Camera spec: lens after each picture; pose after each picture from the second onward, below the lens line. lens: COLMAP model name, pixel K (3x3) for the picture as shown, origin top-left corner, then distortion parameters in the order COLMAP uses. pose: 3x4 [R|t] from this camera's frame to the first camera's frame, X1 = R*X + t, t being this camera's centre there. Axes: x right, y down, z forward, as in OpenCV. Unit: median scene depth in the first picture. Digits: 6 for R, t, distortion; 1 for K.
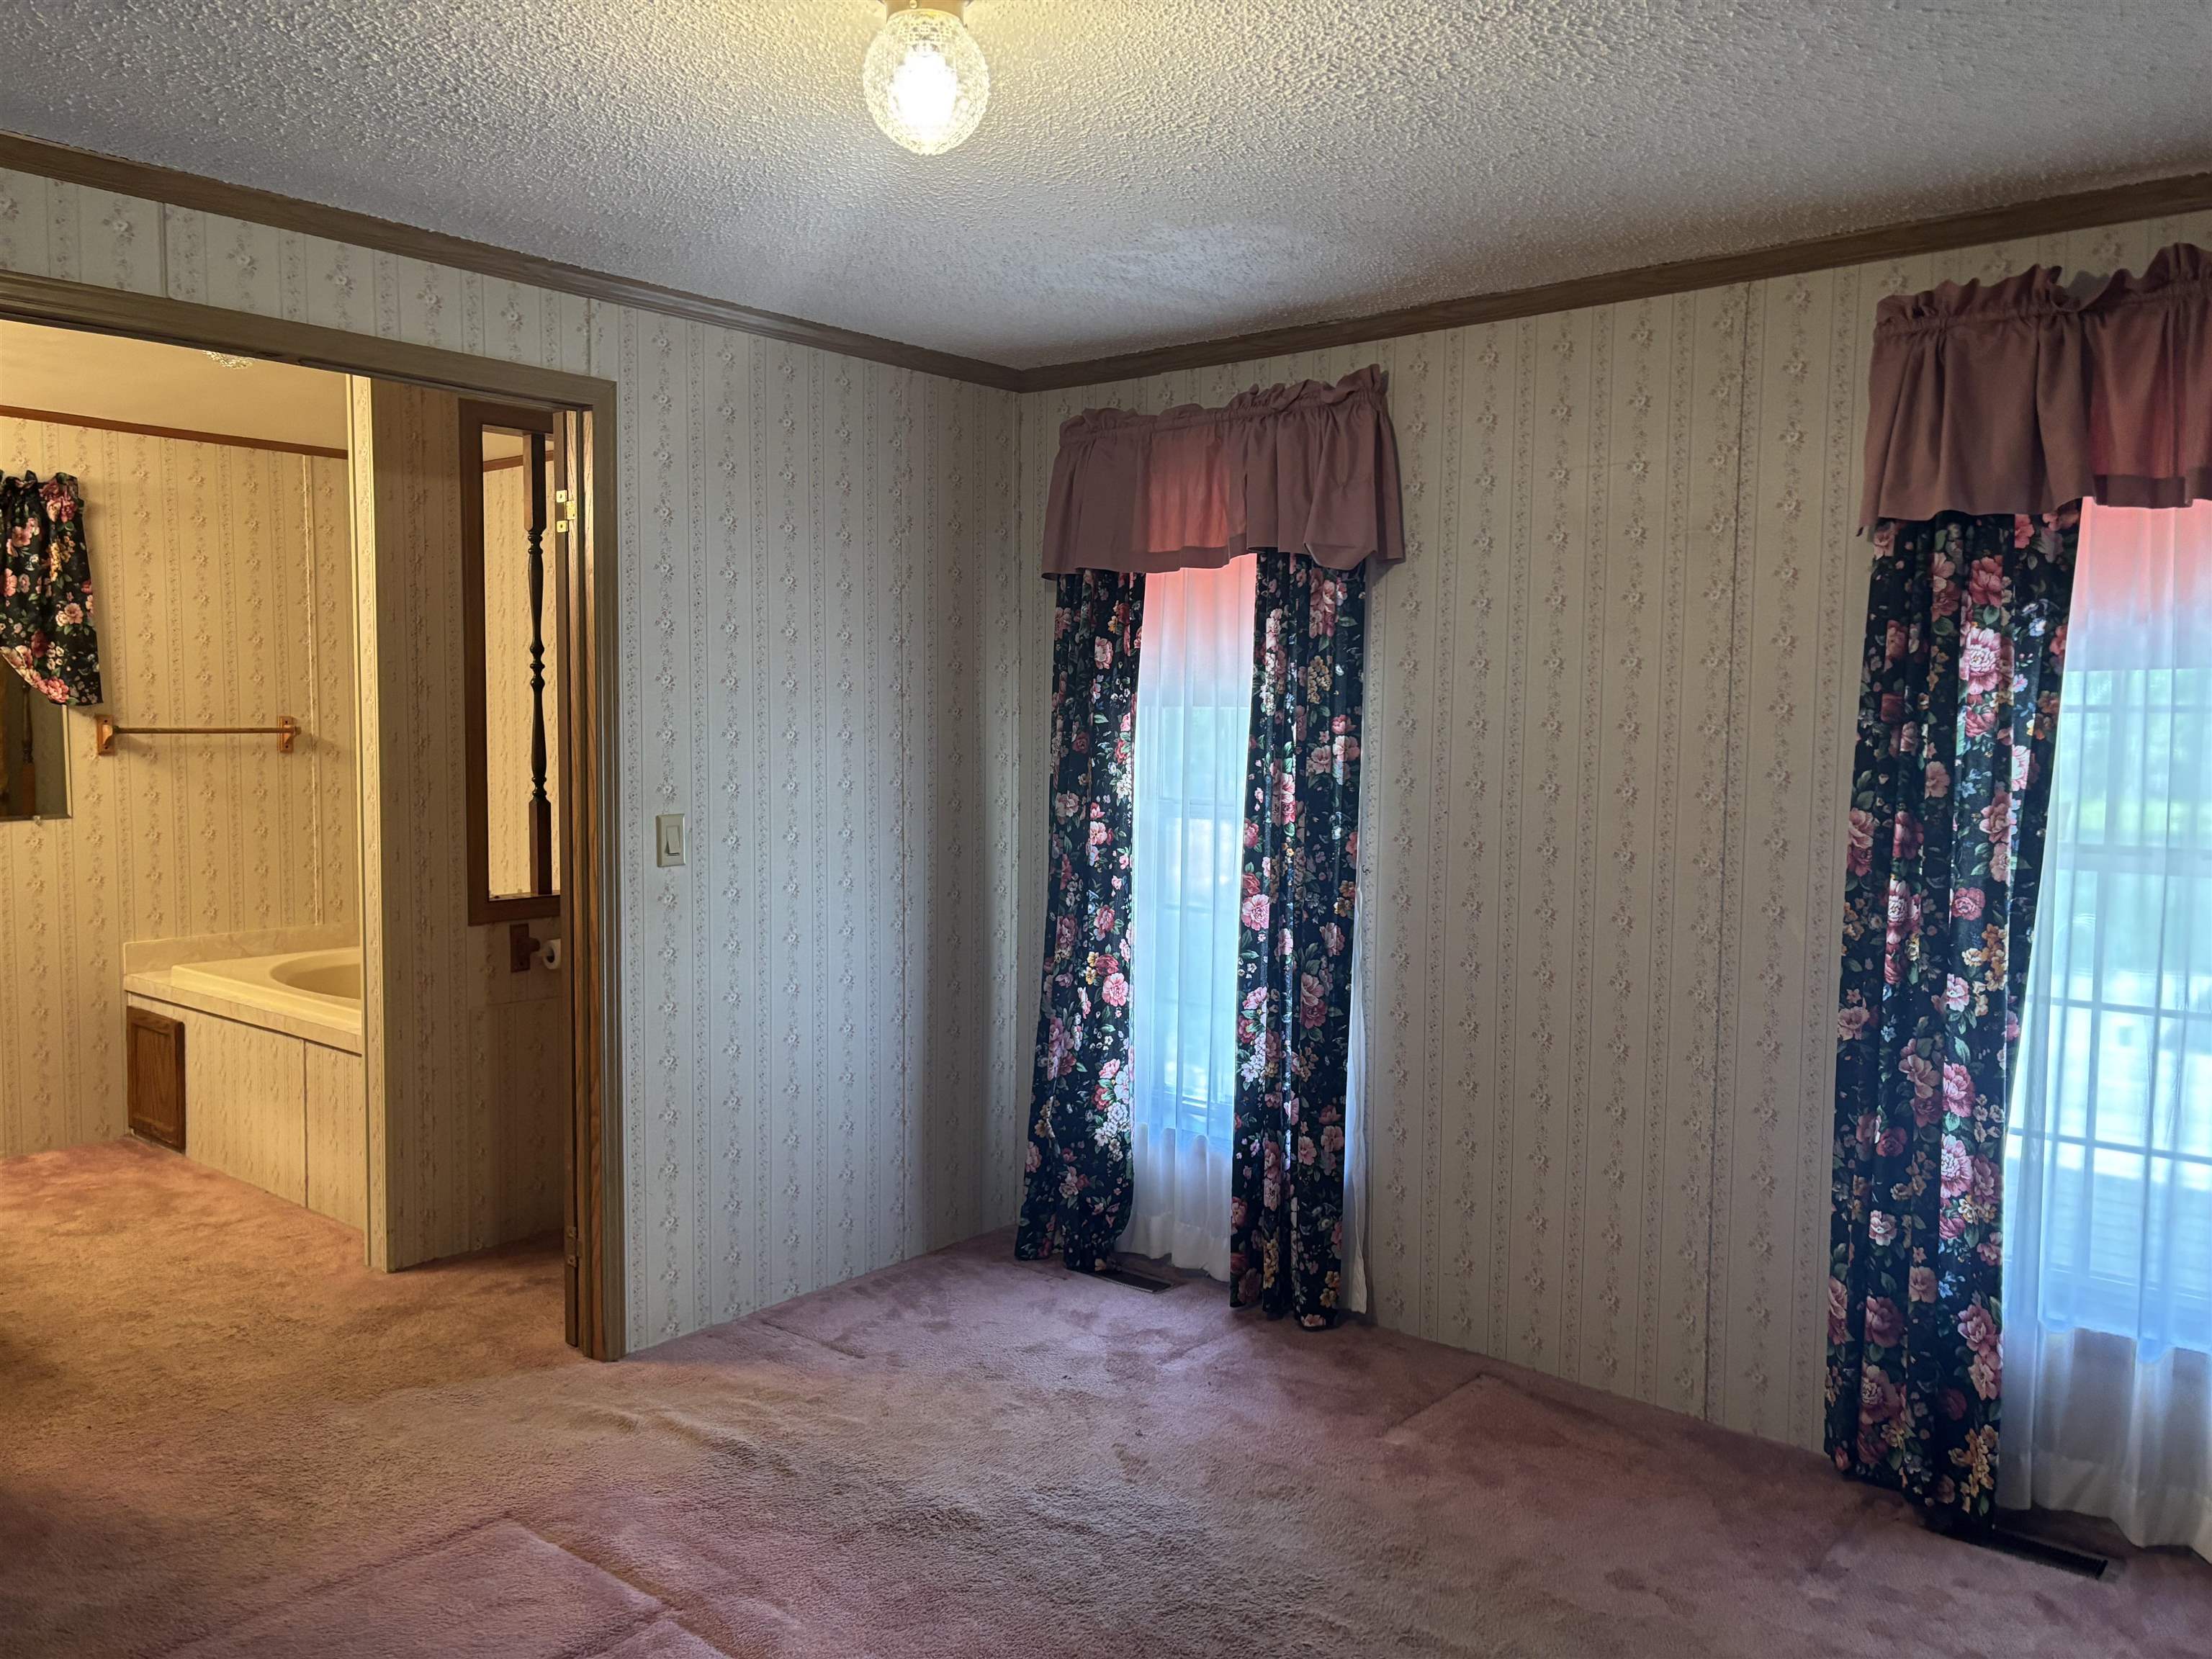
lens RADIAL K [[1692.7, 0, 1116.3], [0, 1692.7, 821.6], [0, 0, 1]] dist [0.065145, -0.050005]
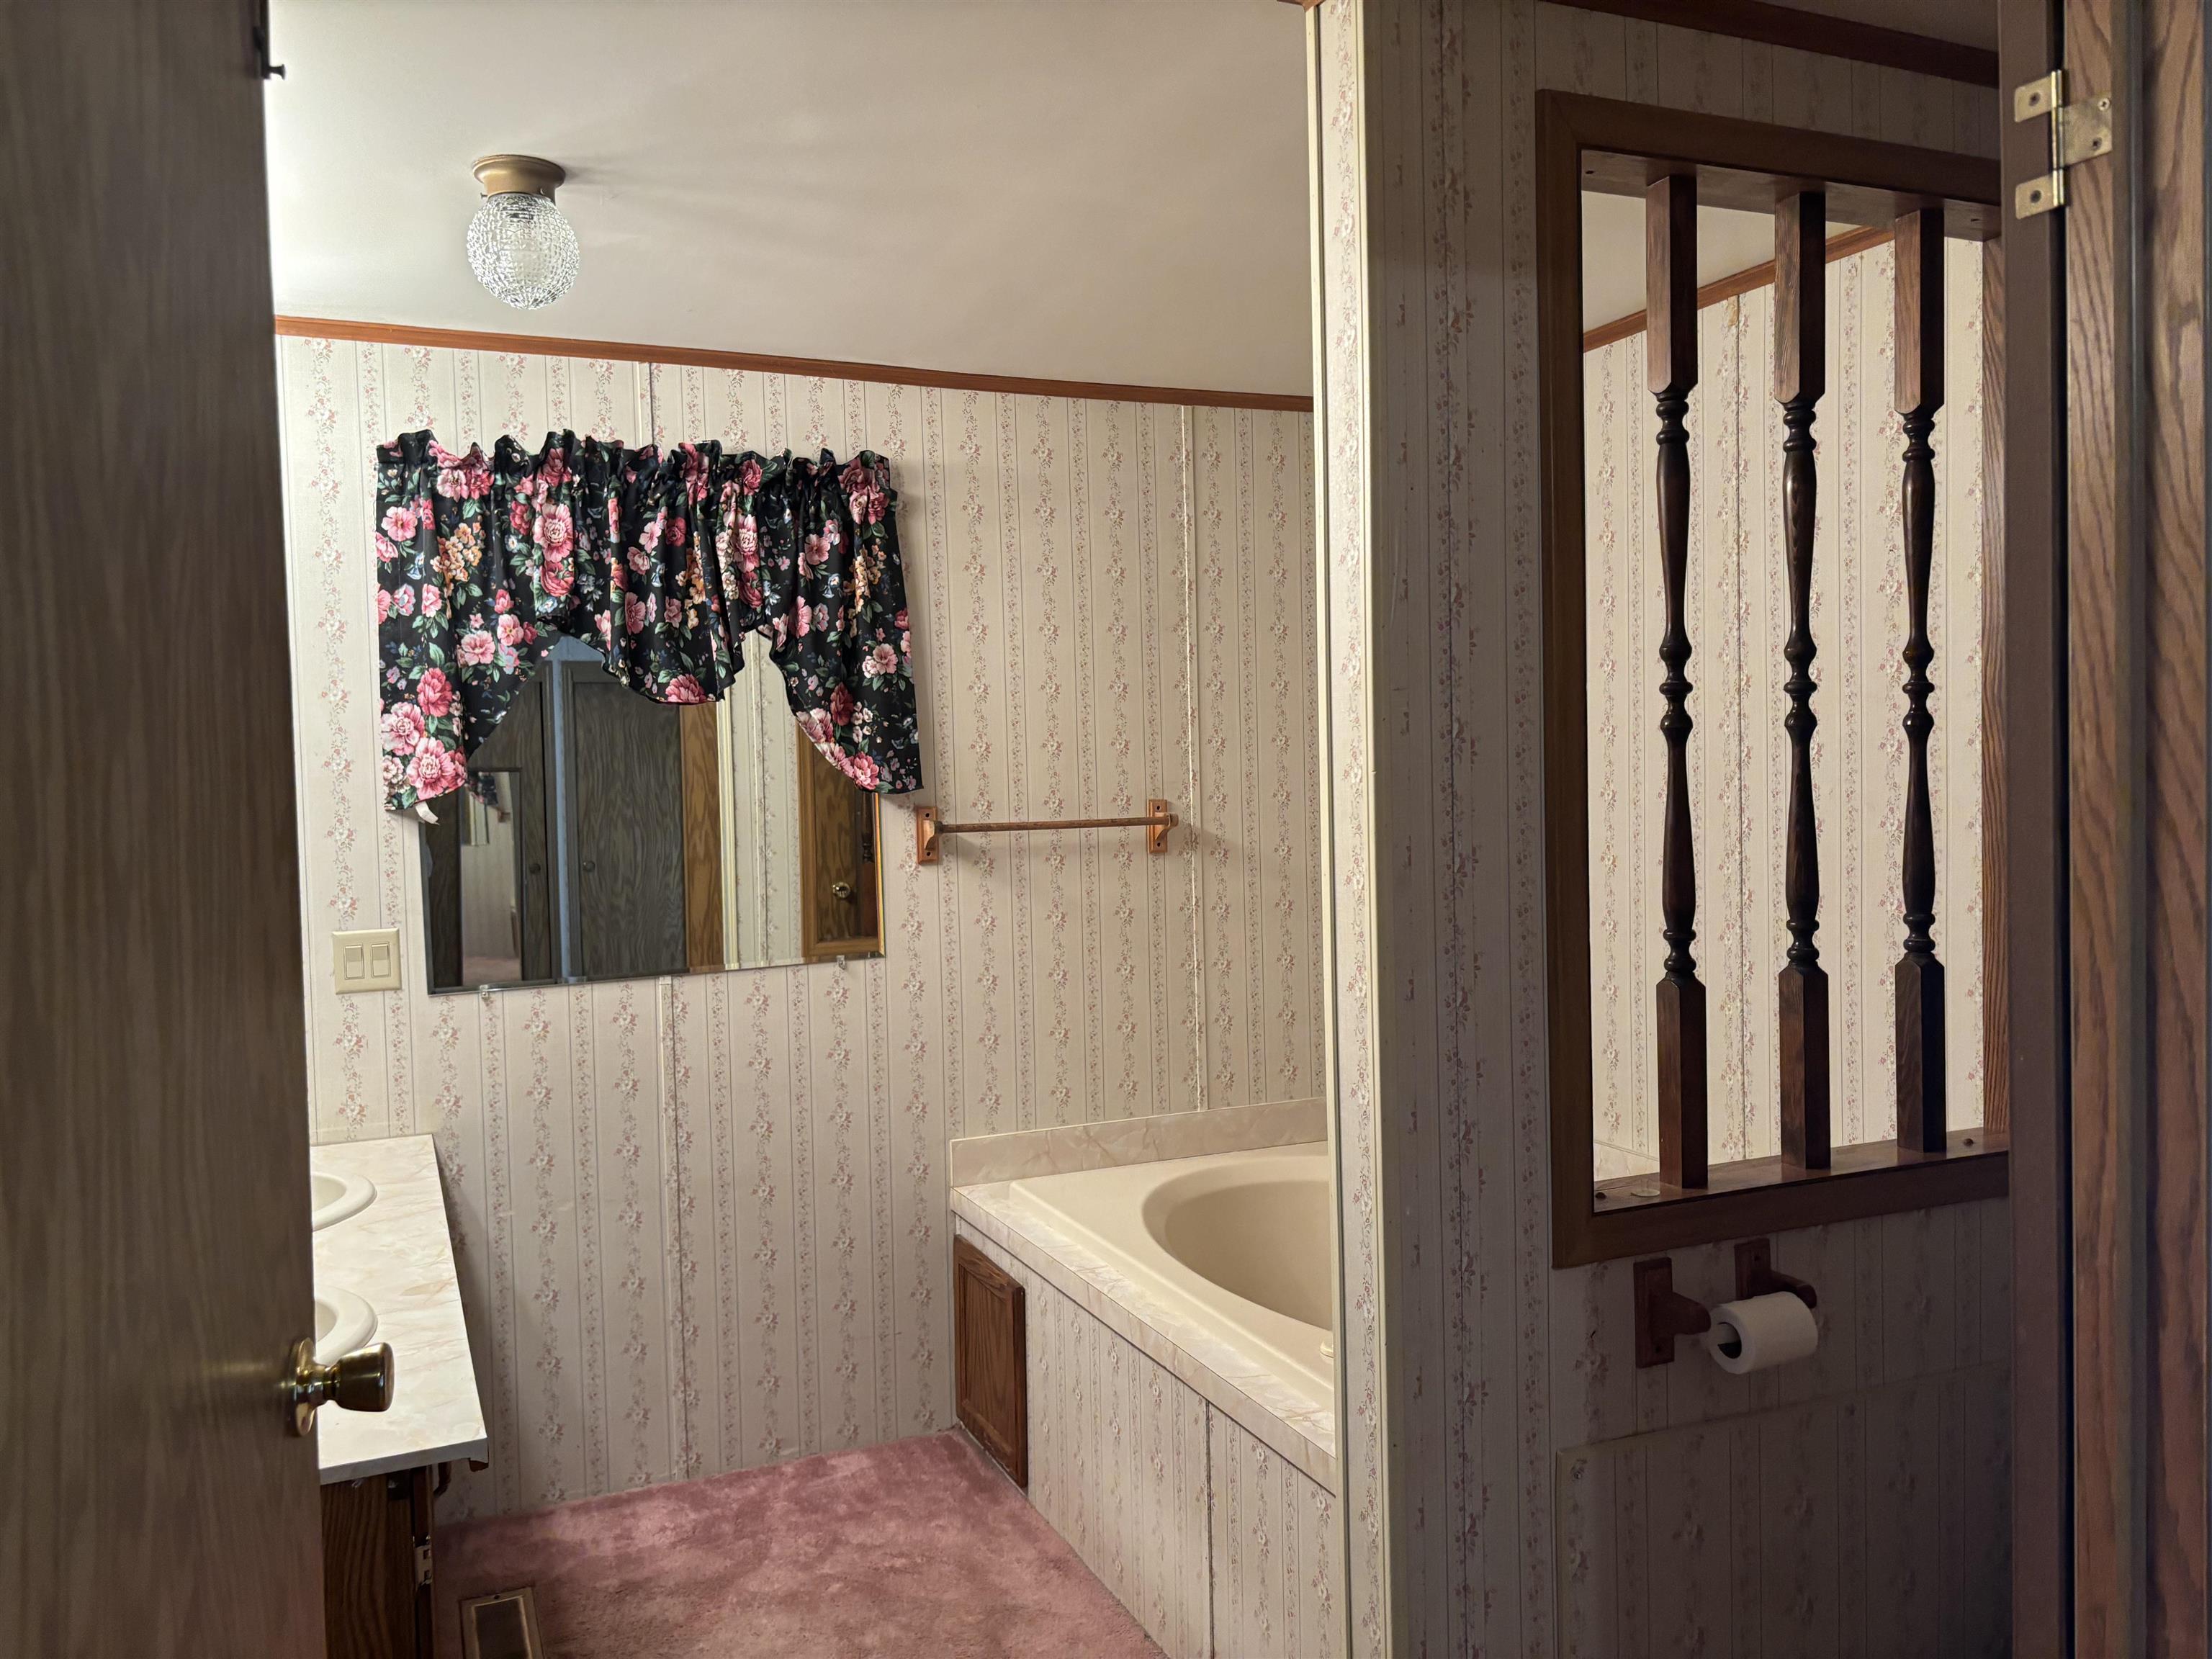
lens RADIAL K [[1666.7, 0, 1112.0], [0, 1666.7, 818.0], [0, 0, 1]] dist [0.109904, -0.141214]
pose [[0.896584, -0.018919, -0.442469, -0.231887], [0.003820, 0.999380, -0.034991, -0.034203], [0.442857, 0.029682, 0.896101, 0.446055]]
